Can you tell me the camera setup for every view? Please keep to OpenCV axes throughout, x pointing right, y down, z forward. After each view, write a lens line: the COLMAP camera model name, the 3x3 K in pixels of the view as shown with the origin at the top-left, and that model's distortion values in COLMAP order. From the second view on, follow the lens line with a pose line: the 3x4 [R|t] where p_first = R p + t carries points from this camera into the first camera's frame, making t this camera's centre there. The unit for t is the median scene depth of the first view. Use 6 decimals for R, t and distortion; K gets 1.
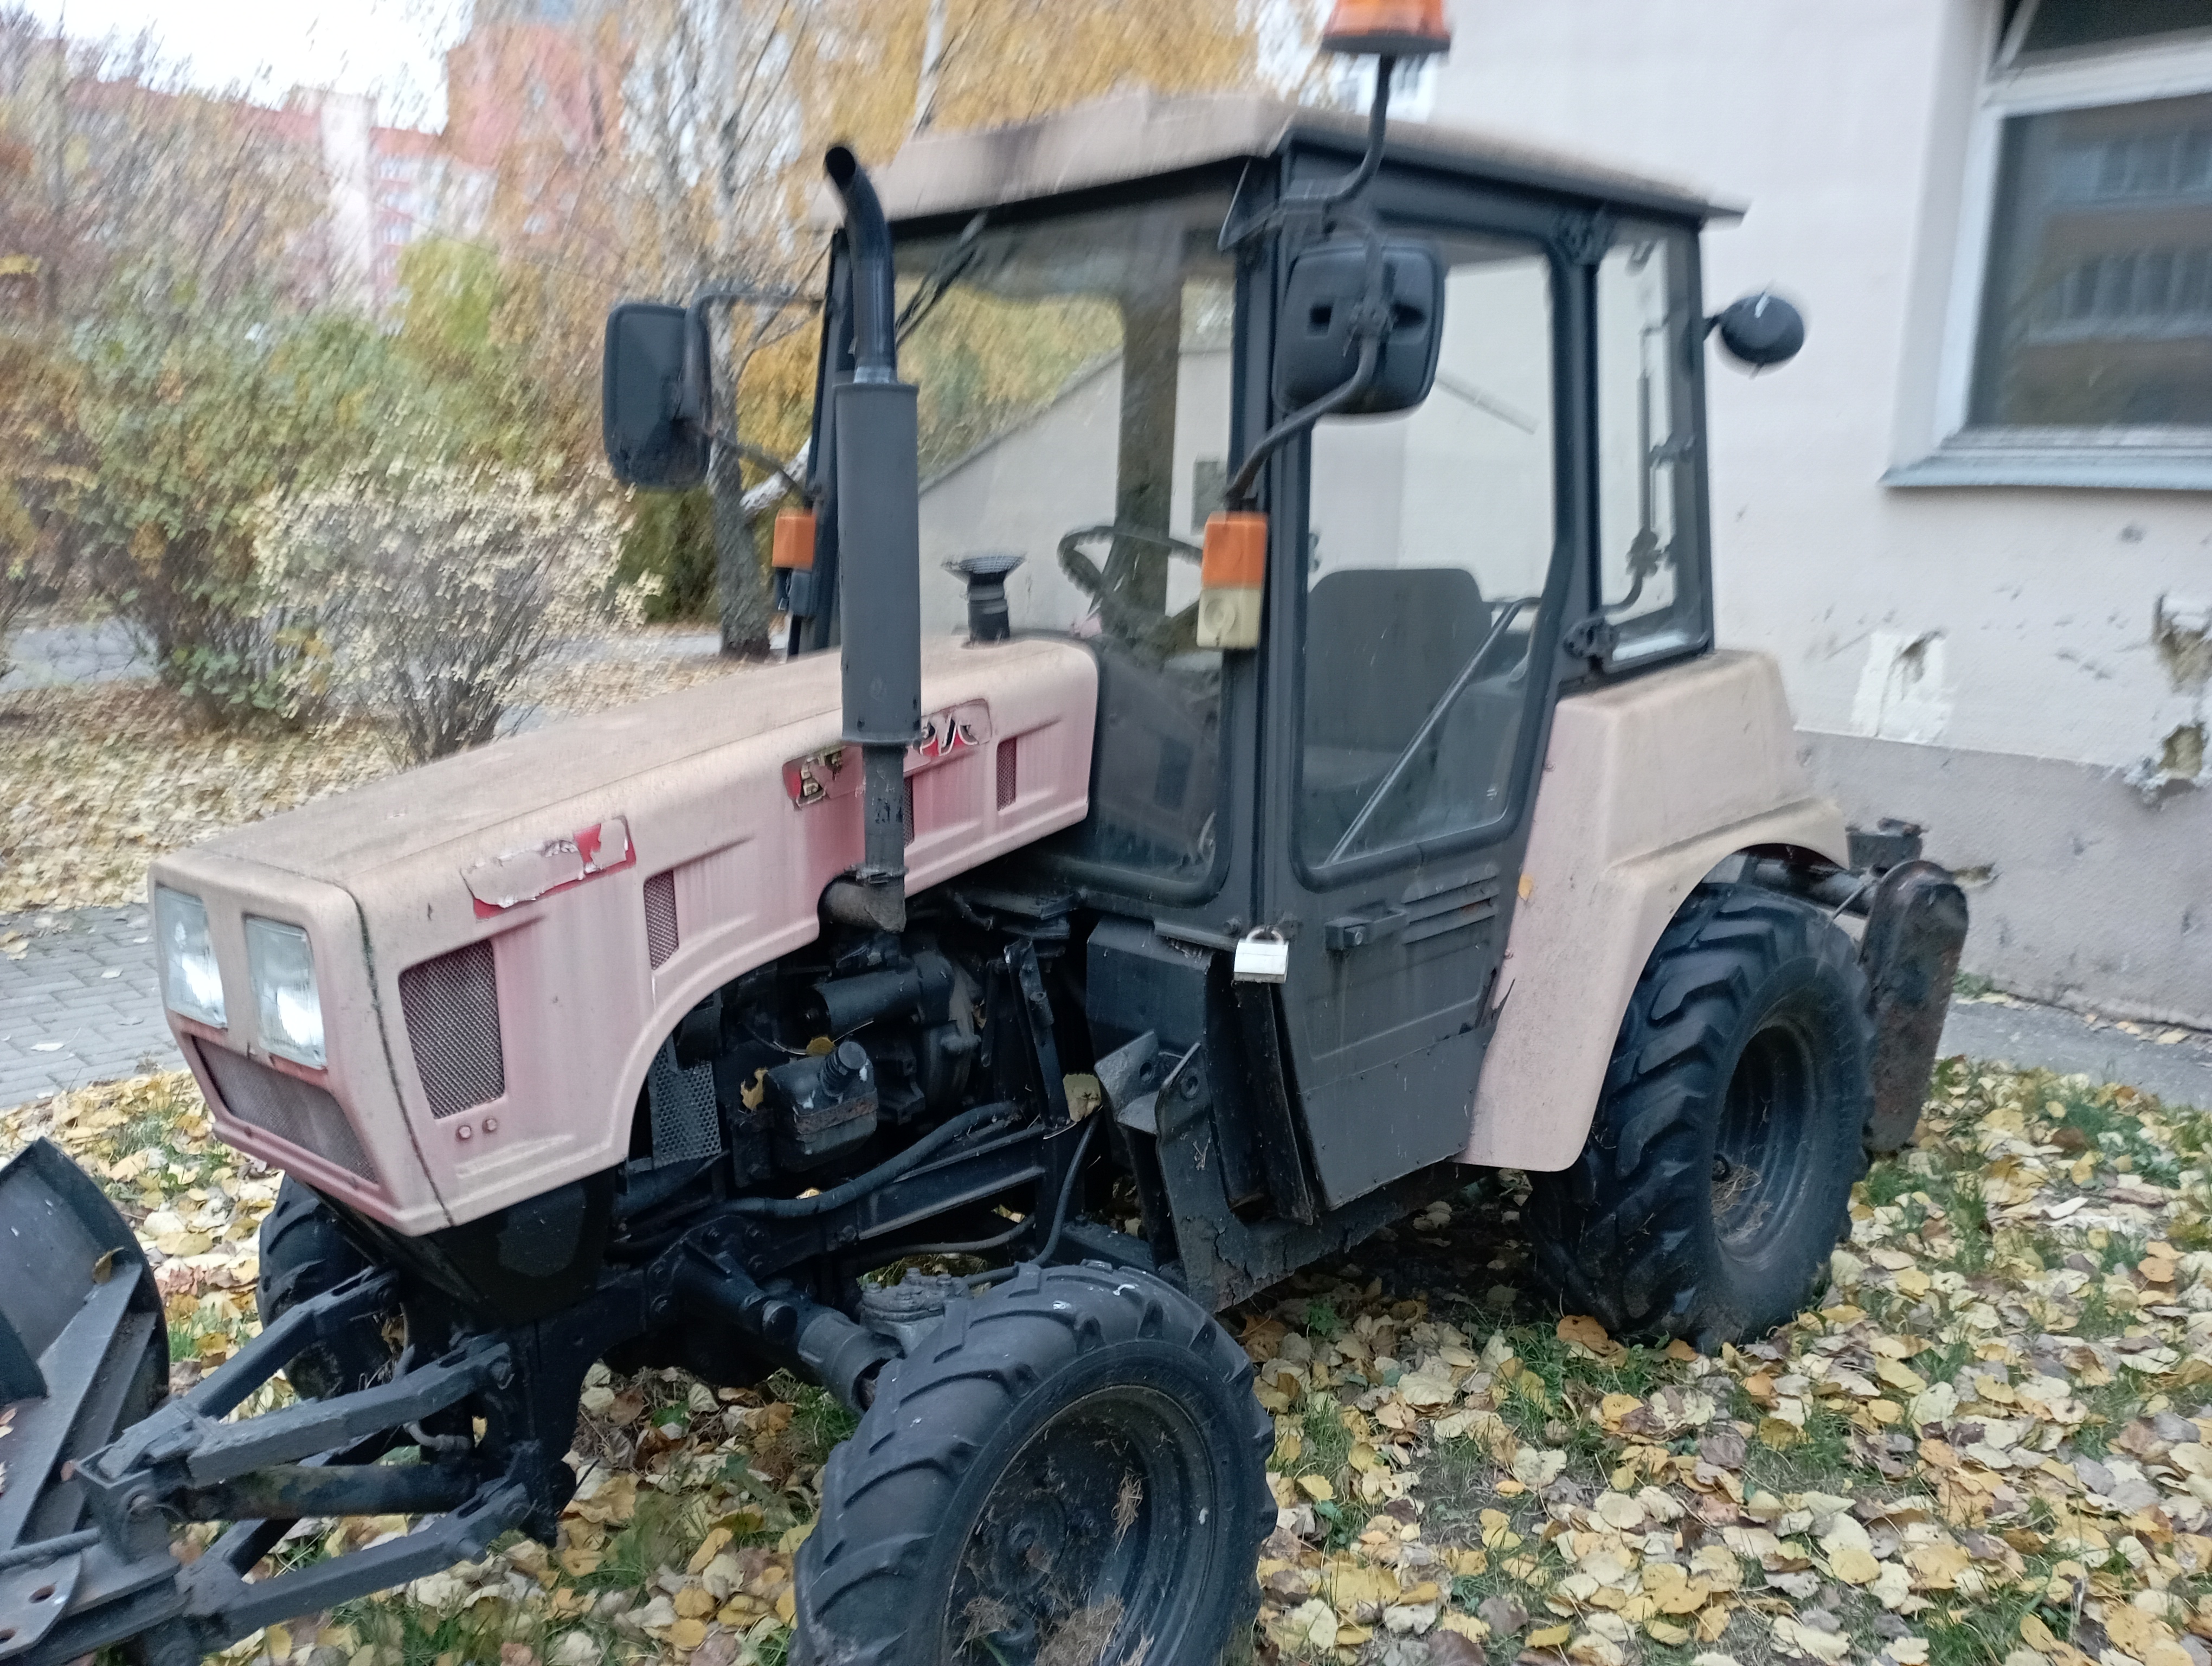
lens RADIAL K [[1859.0, 0, 1113.3], [0, 1859.0, 817.4], [0, 0, 1]] dist [0.112109, -0.148803]
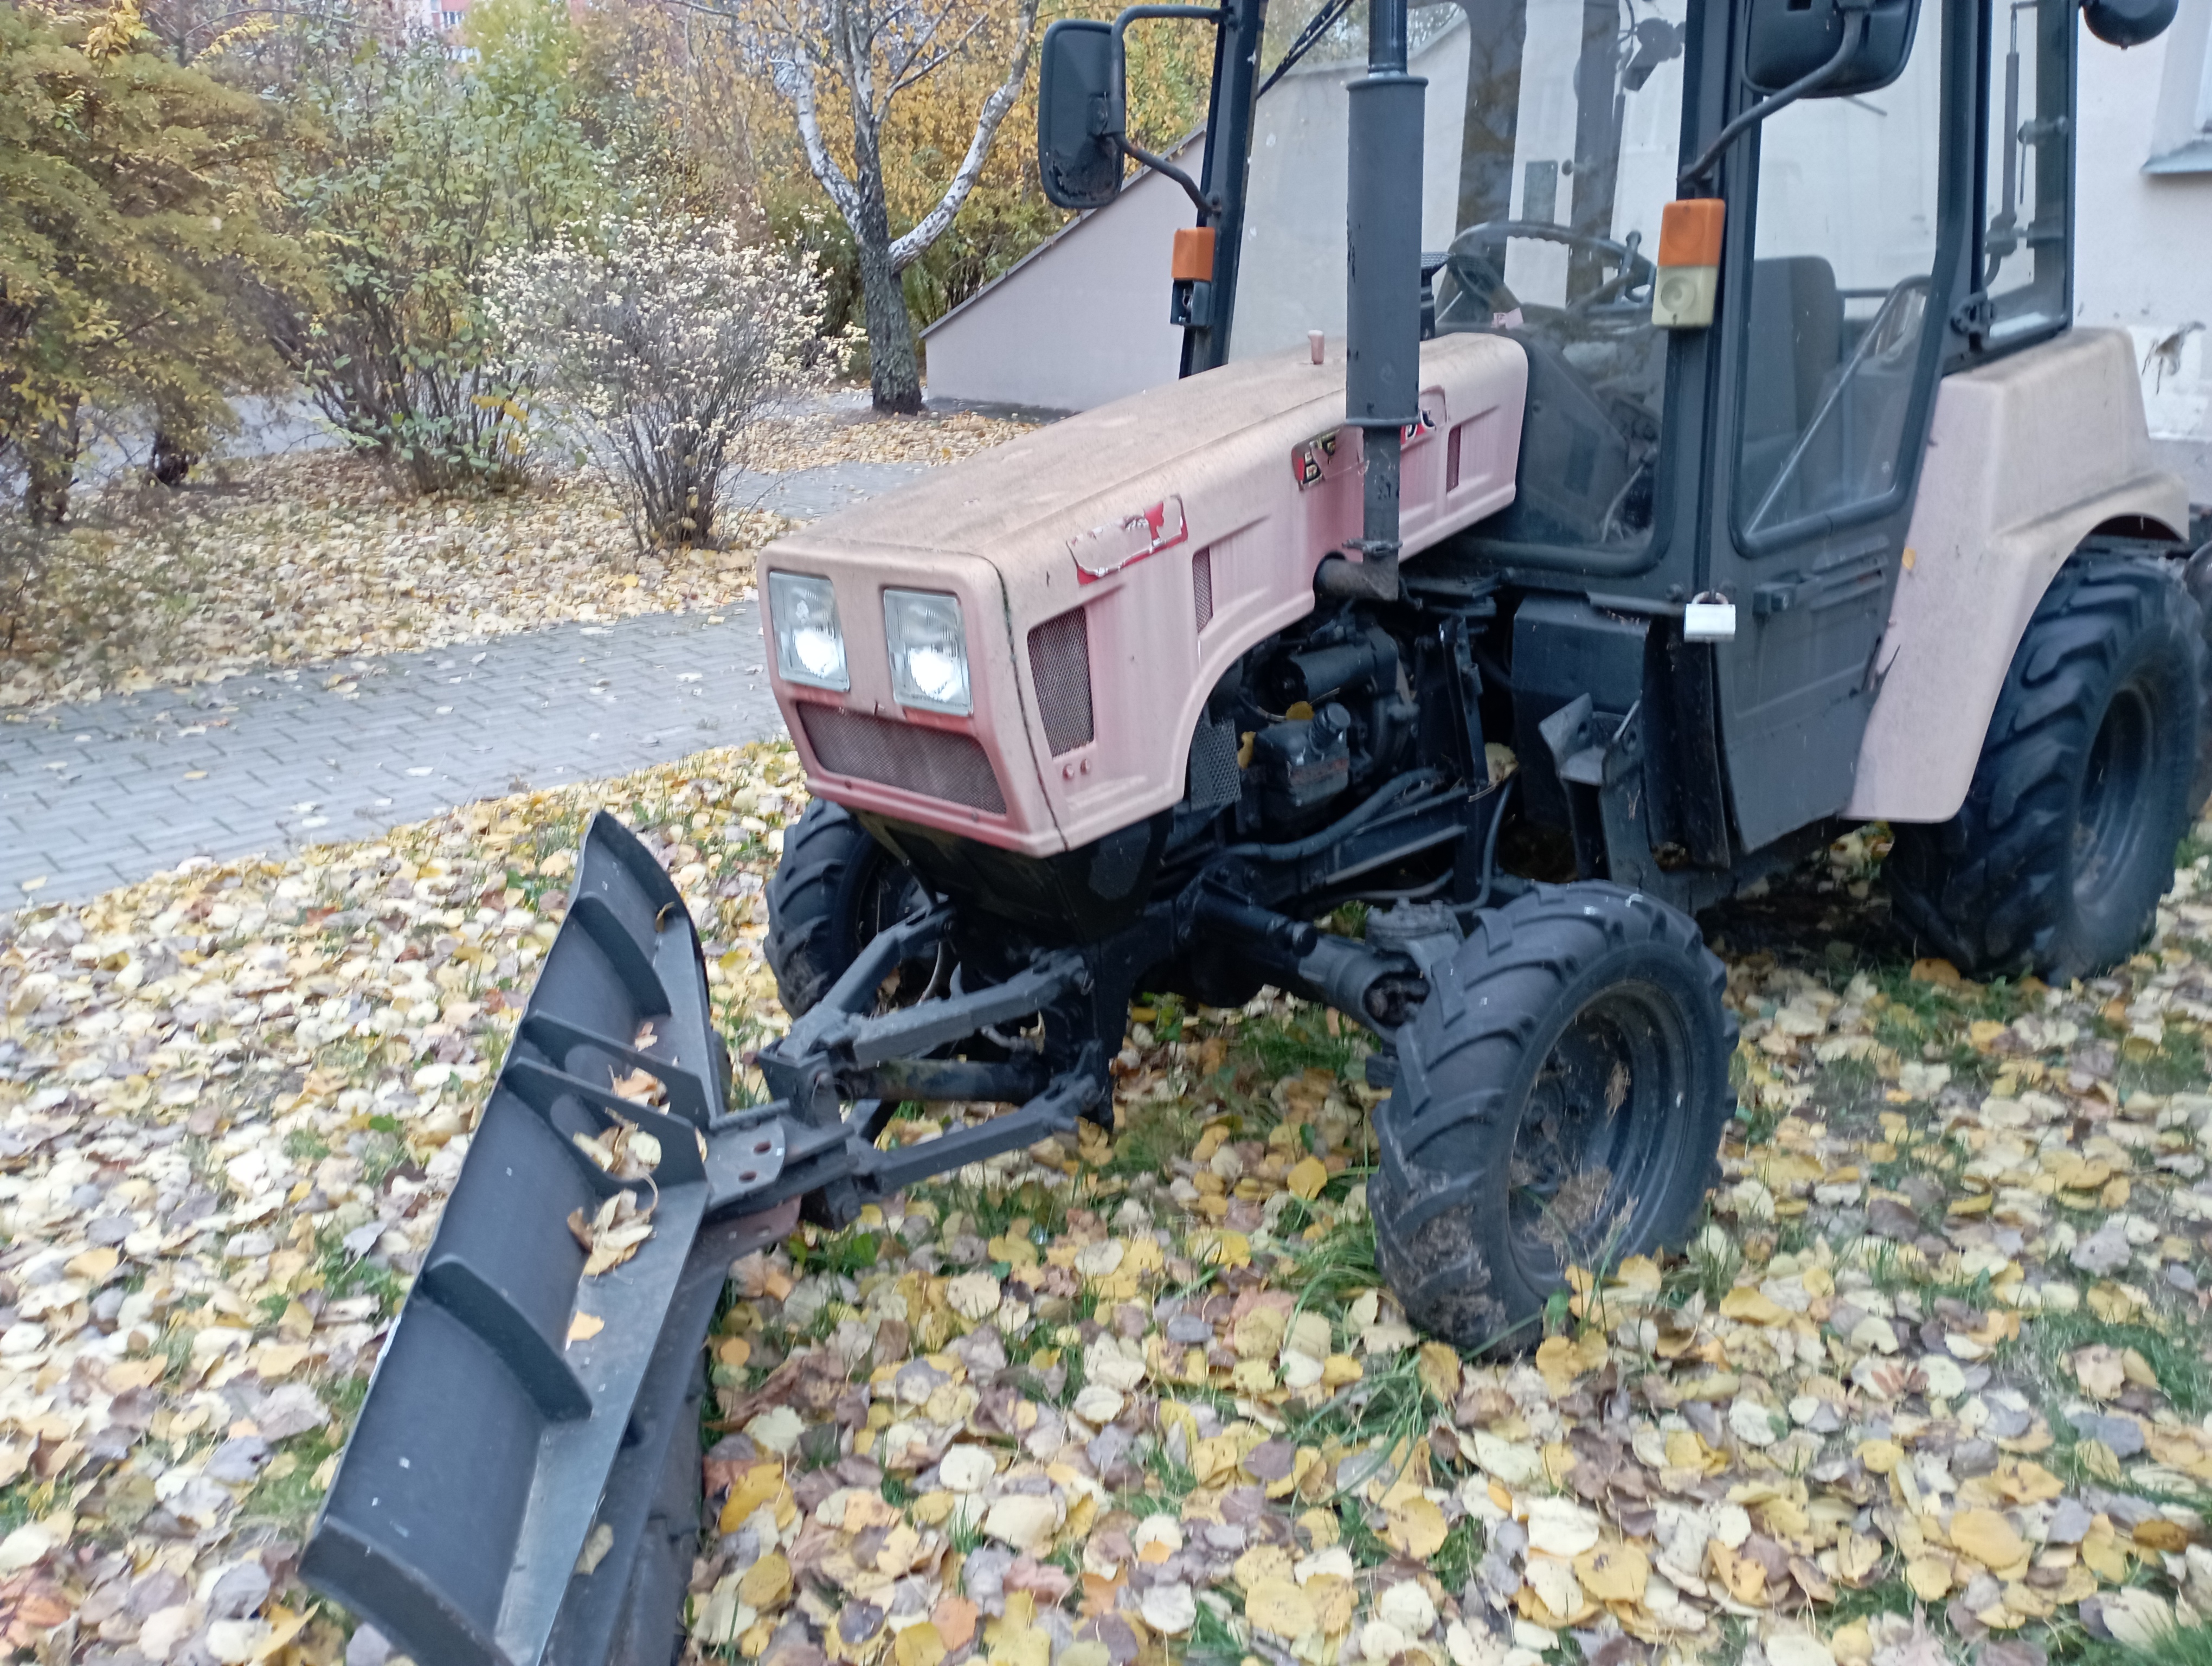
lens RADIAL K [[1859.0, 0, 1113.3], [0, 1859.0, 817.4], [0, 0, 1]] dist [0.112109, -0.148803]
pose [[0.998429, -0.021481, -0.051755, -0.198996], [0.027898, 0.991557, 0.126633, 0.038507], [0.048598, -0.127878, 0.990599, -0.111543]]
